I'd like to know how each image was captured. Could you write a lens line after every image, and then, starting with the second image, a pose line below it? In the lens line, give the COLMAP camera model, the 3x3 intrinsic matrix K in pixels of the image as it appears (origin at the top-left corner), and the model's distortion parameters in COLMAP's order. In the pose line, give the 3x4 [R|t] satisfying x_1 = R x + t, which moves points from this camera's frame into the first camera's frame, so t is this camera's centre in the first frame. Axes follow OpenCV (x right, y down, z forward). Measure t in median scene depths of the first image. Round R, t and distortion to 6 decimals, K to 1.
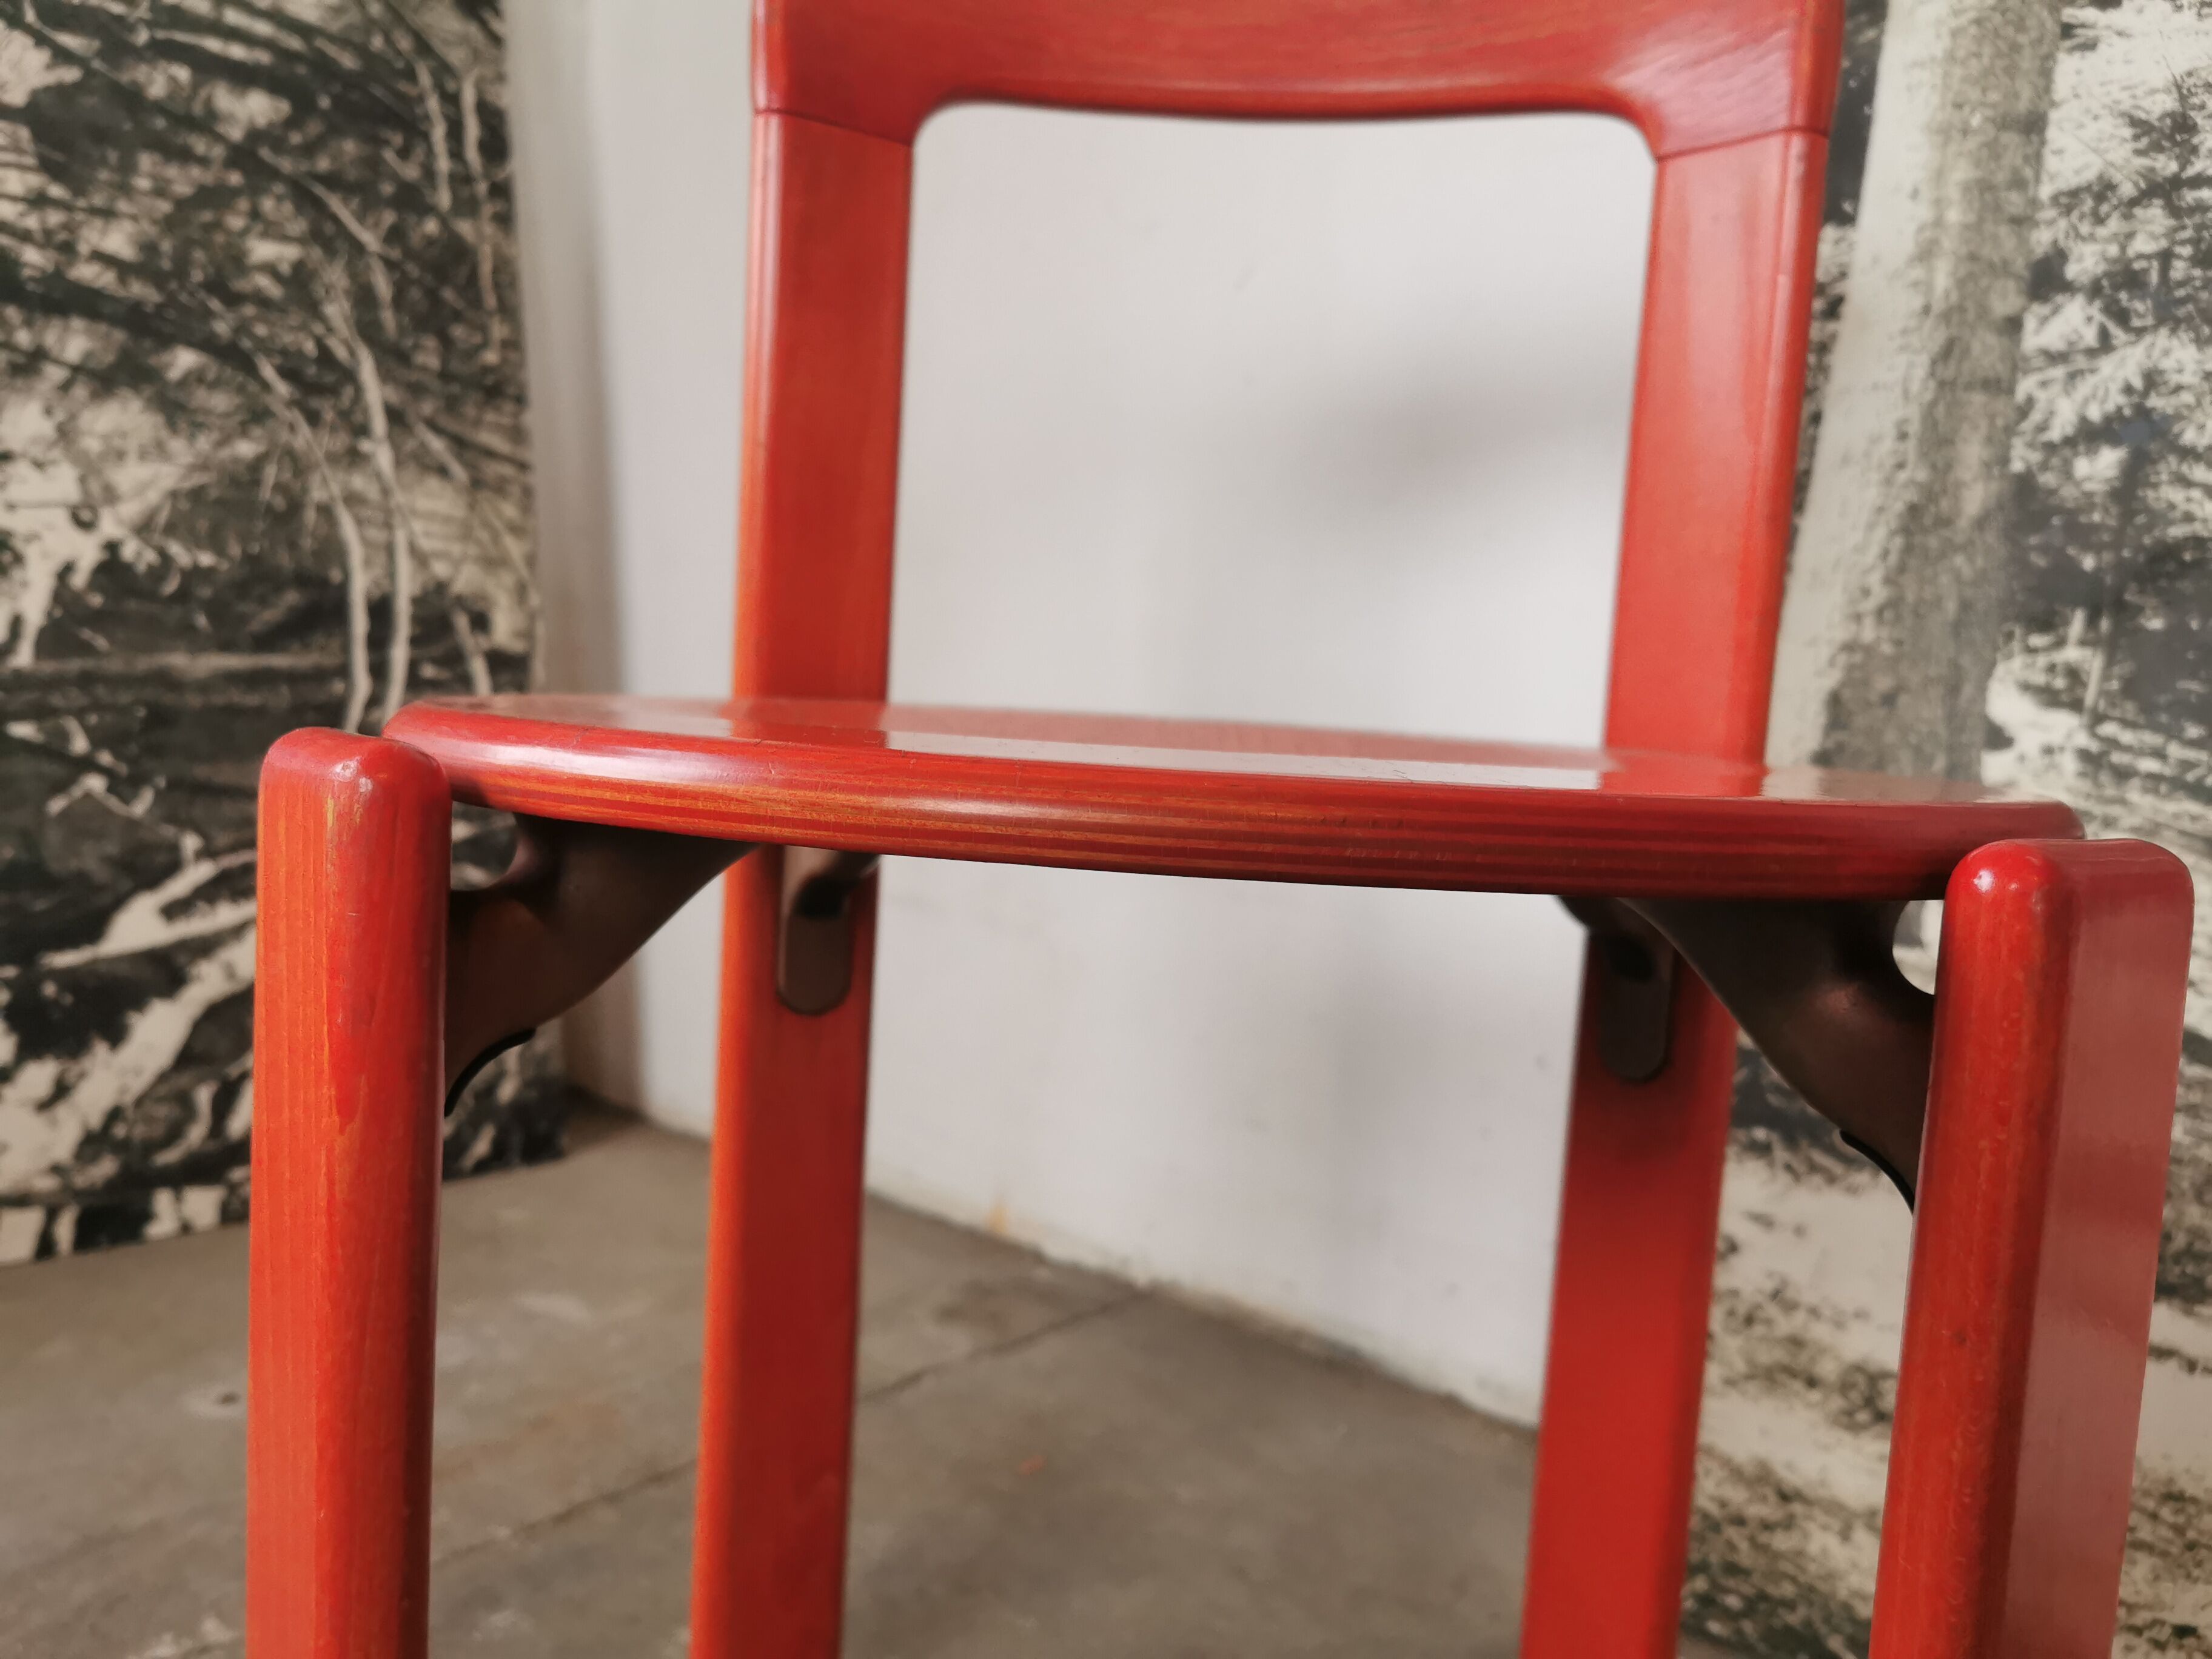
lens RADIAL K [[1744.0, 0, 1100.3], [0, 1744.0, 835.9], [0, 0, 1]] dist [-0.001614, -0.026745]
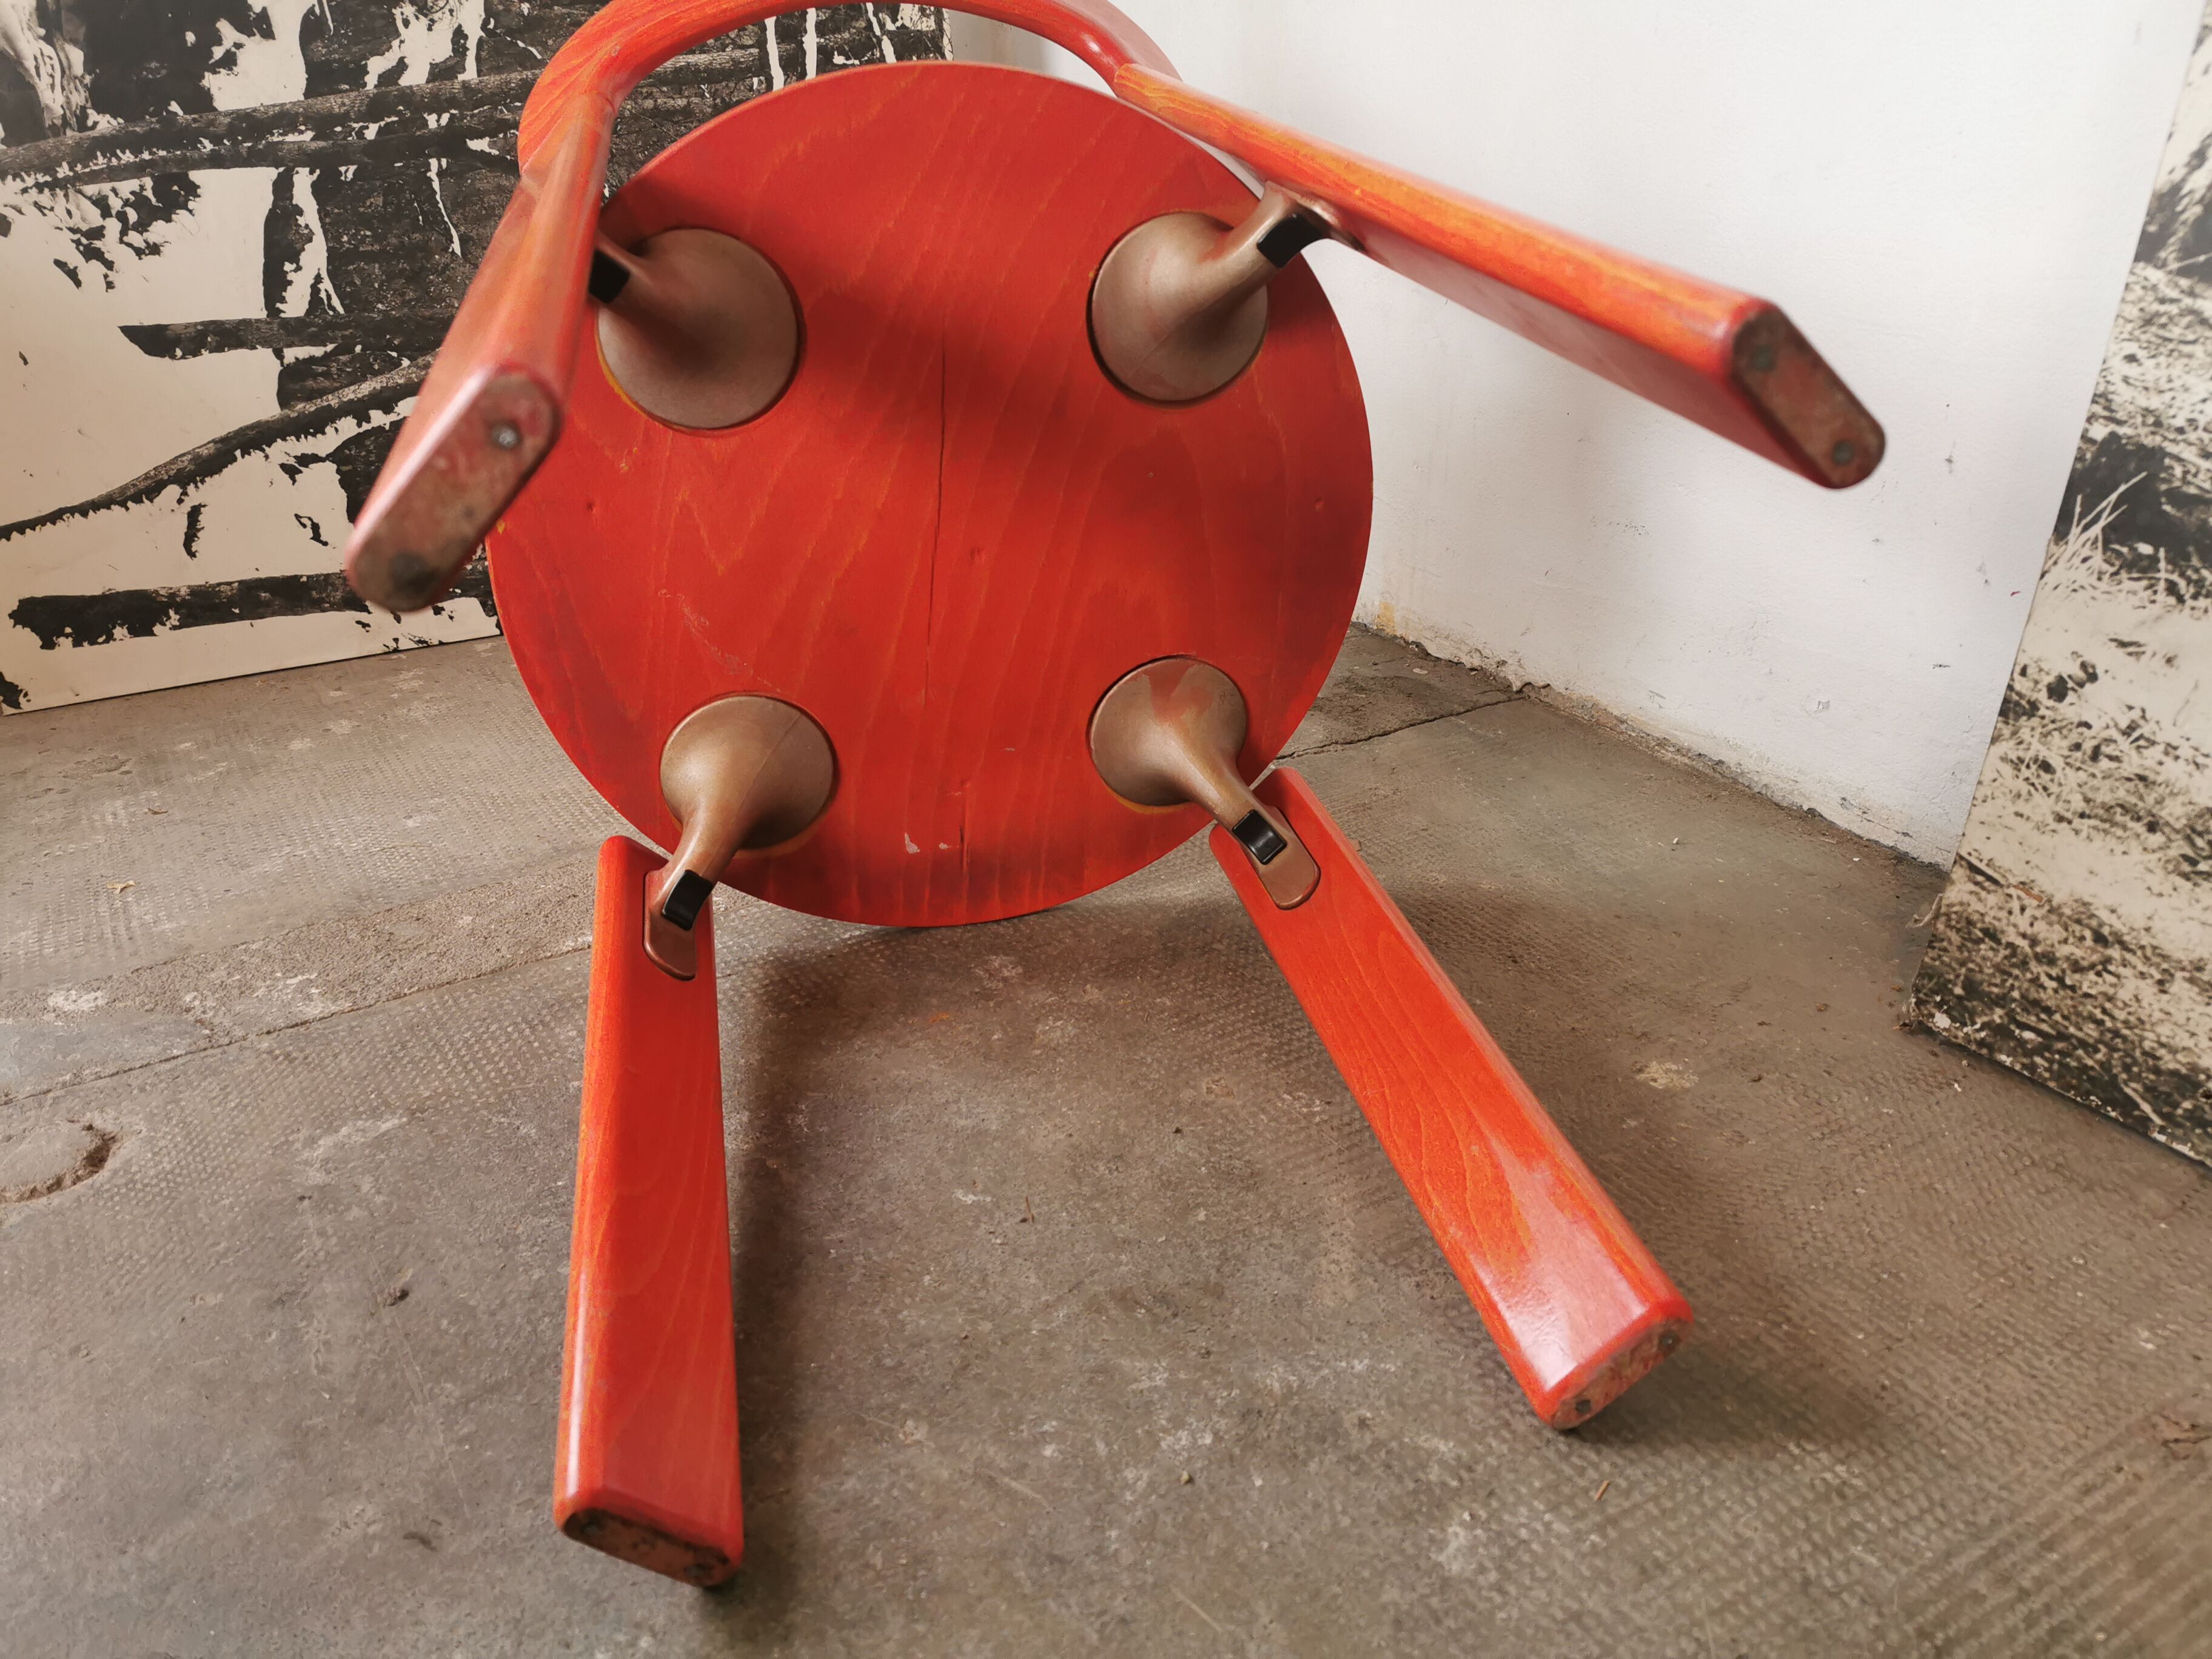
lens RADIAL K [[1702.8, 0, 1091.3], [0, 1702.8, 829.5], [0, 0, 1]] dist [0.063097, -0.092858]
pose [[0.946672, 0.072248, -0.313995, 0.112477], [0.038044, 0.942653, 0.331598, 0.000216], [0.319946, -0.325860, 0.889634, 0.021857]]
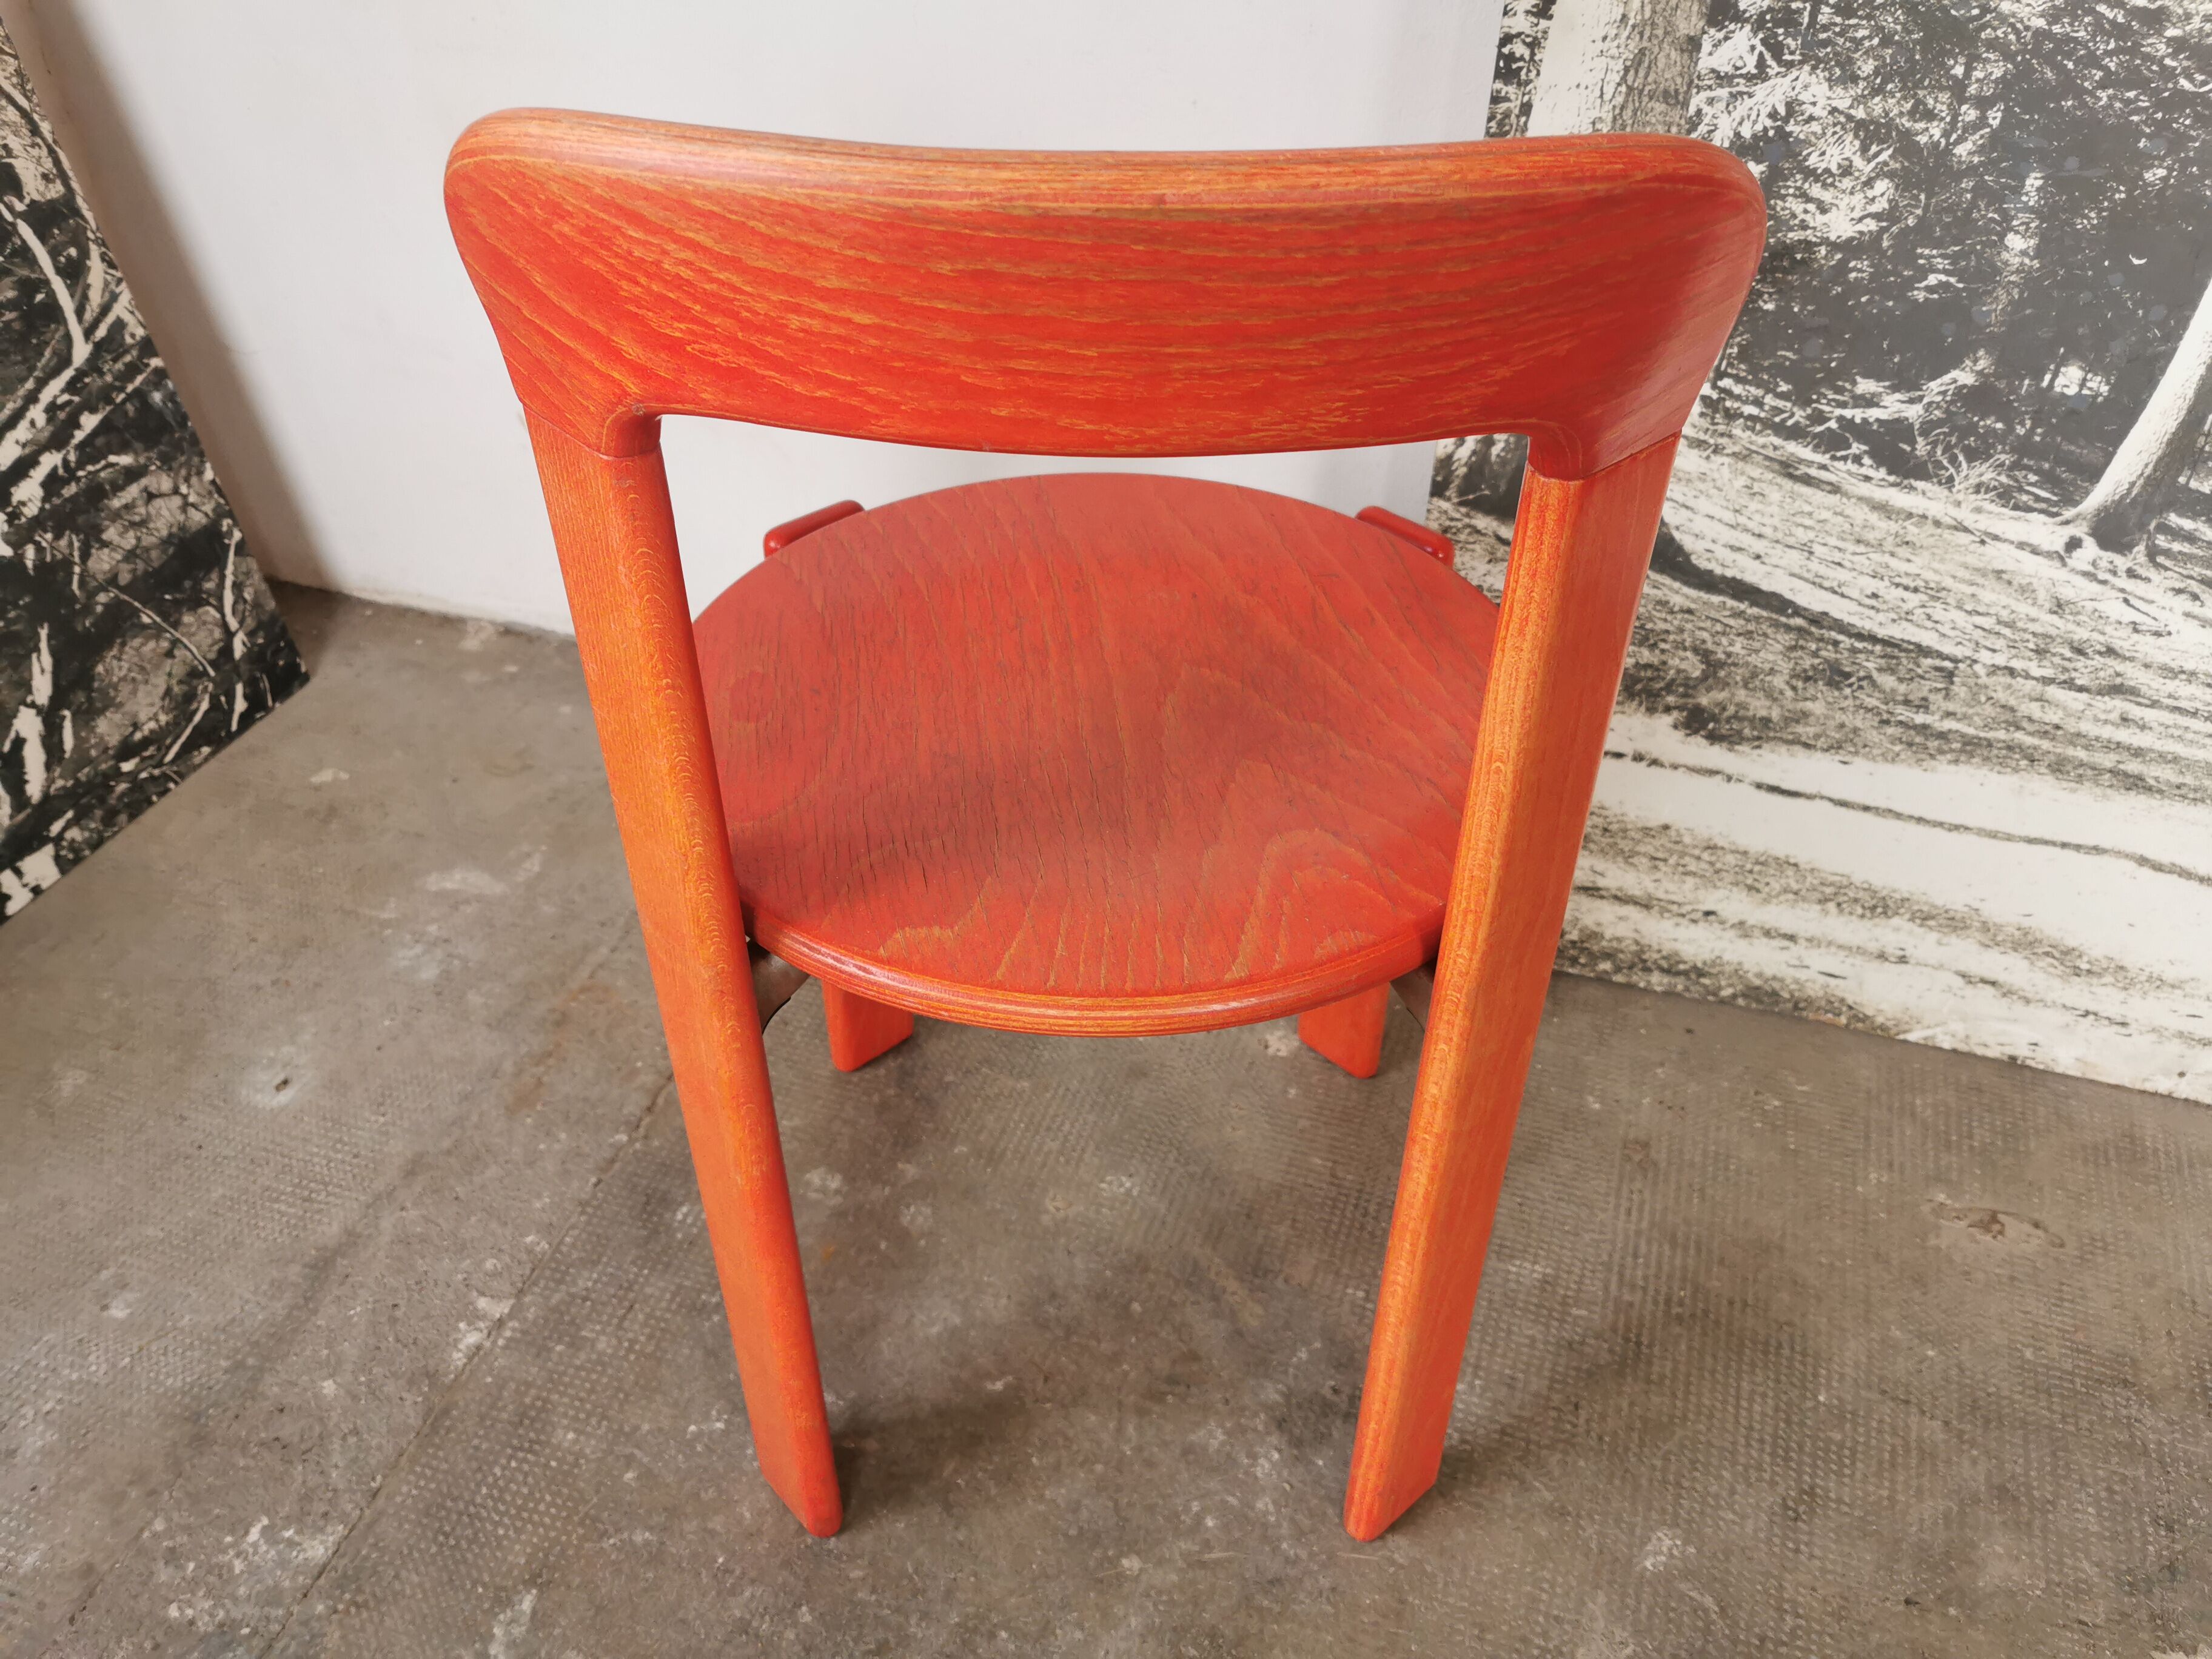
lens RADIAL K [[1695.4, 0, 1109.8], [0, 1695.4, 819.7], [0, 0, 1]] dist [0.088763, -0.154646]
pose [[0.925211, -0.278984, 0.257203, -0.190019], [0.084941, 0.812894, 0.576184, -0.371752], [-0.369825, -0.511245, 0.775795, -0.022379]]
